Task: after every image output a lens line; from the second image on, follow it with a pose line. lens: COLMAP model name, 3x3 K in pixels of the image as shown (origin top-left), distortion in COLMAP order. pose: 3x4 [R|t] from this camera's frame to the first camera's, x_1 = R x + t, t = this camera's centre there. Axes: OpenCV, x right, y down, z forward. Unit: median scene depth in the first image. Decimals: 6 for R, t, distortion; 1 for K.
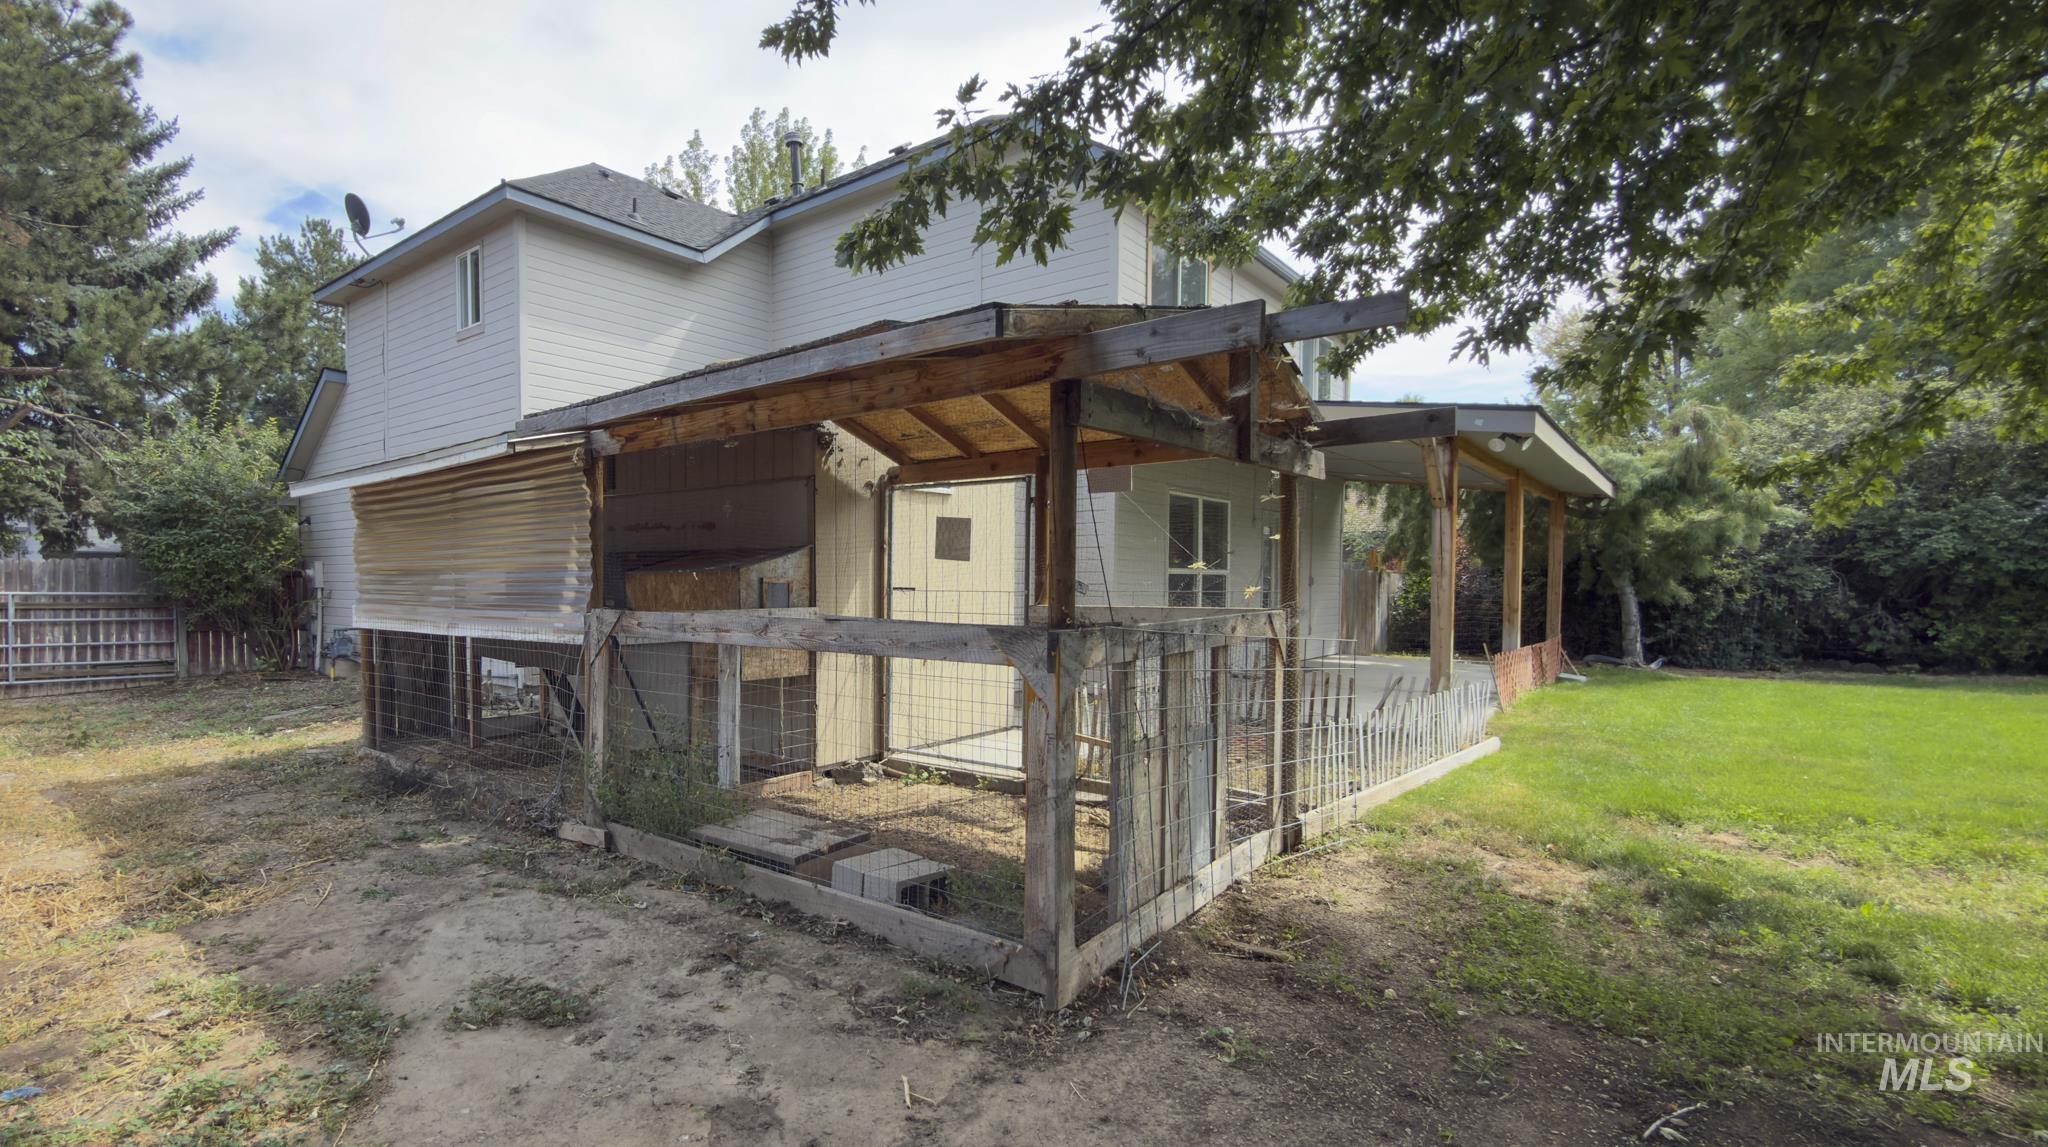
lens RADIAL K [[905.5, 0, 898.7], [0, 905.5, 598.6], [0, 0, 1]] dist [0.000767, -0.000141]
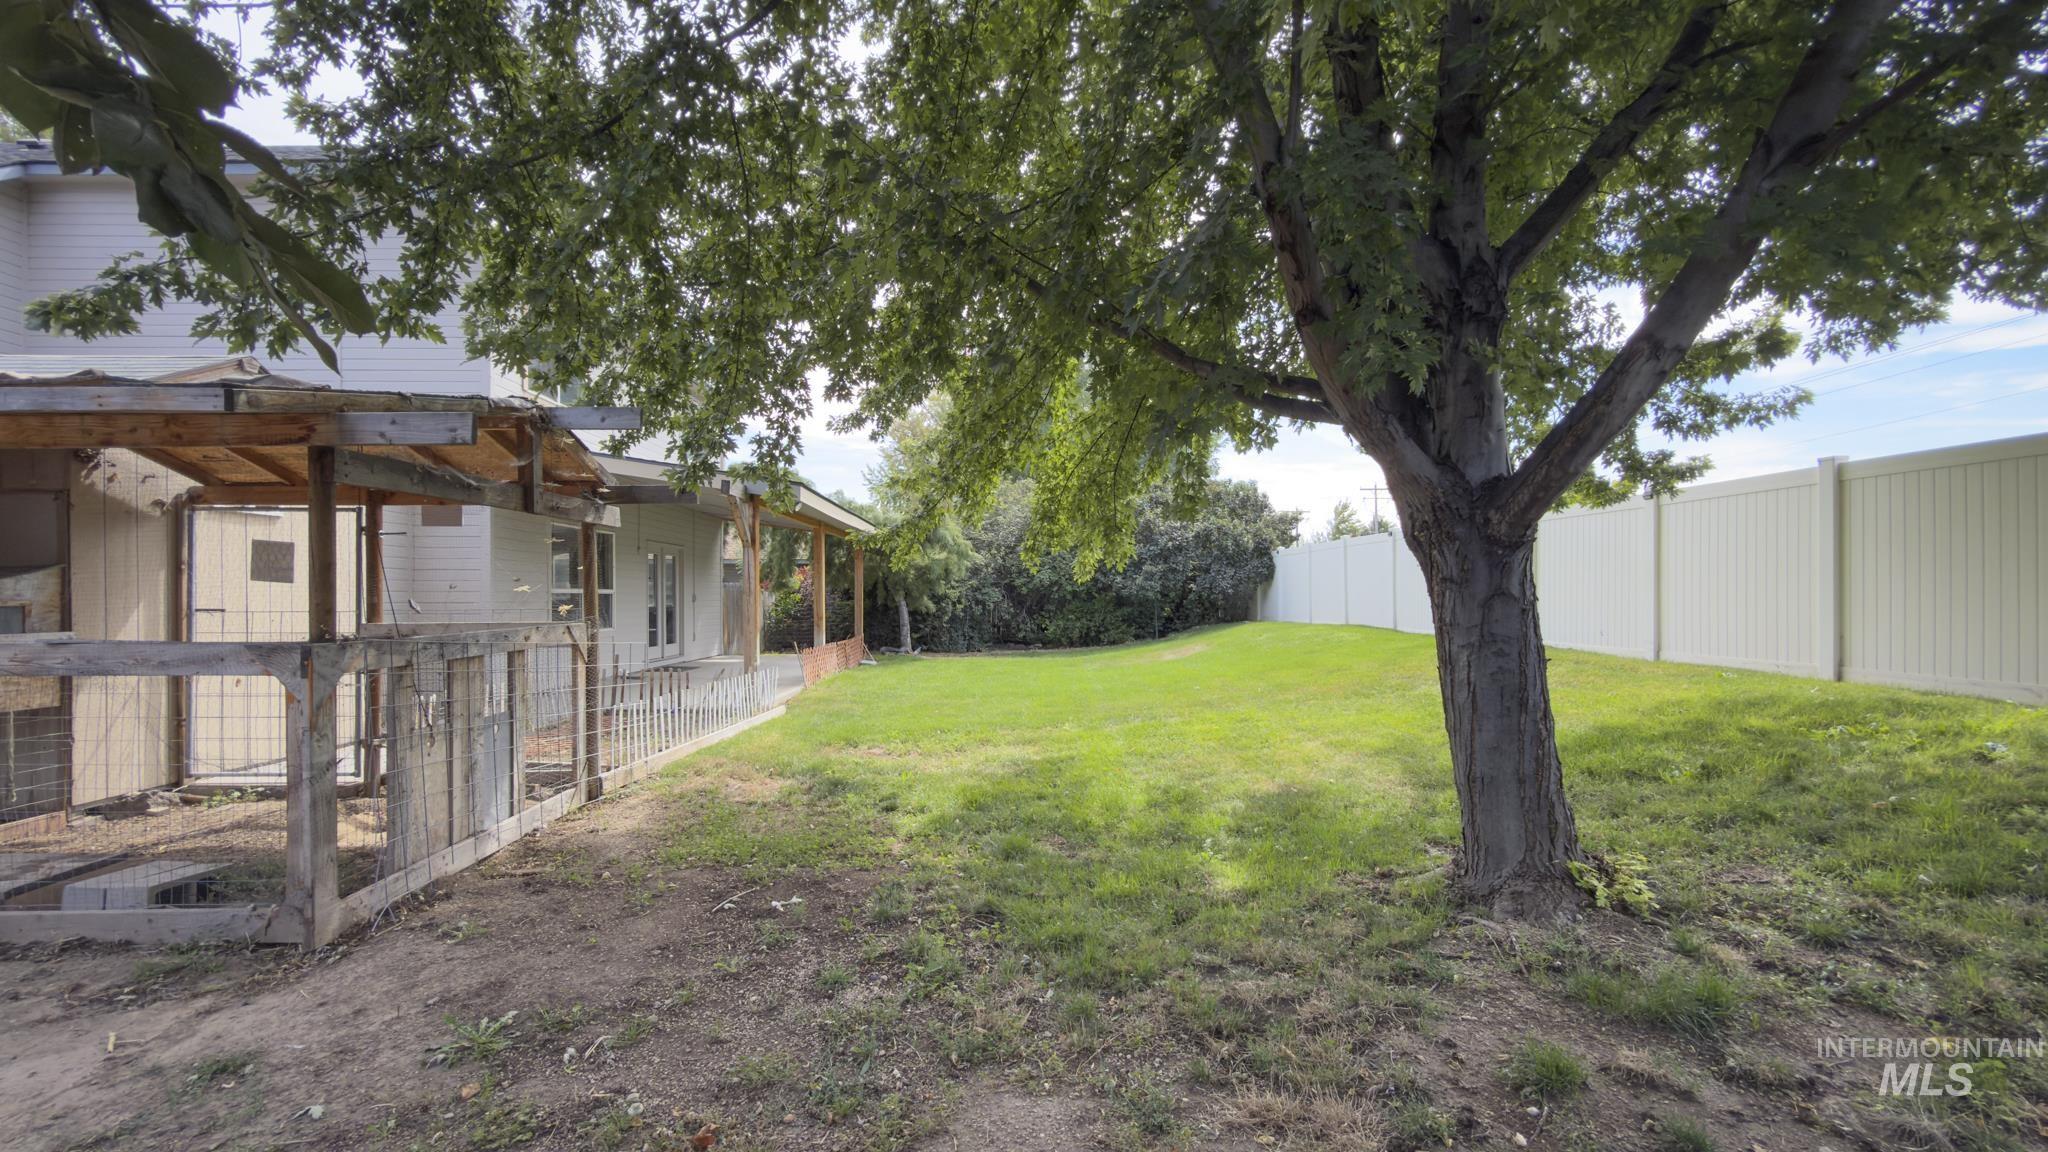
lens RADIAL K [[856.3, 0, 1094.6], [0, 856.3, 589.0], [0, 0, 1]] dist [-0.000142, -0.000067]
pose [[0.753408, 0.000364, 0.657553, 0.153090], [0.016374, 0.999679, -0.019314, -0.000021], [-0.657350, 0.025319, 0.753160, -0.439995]]
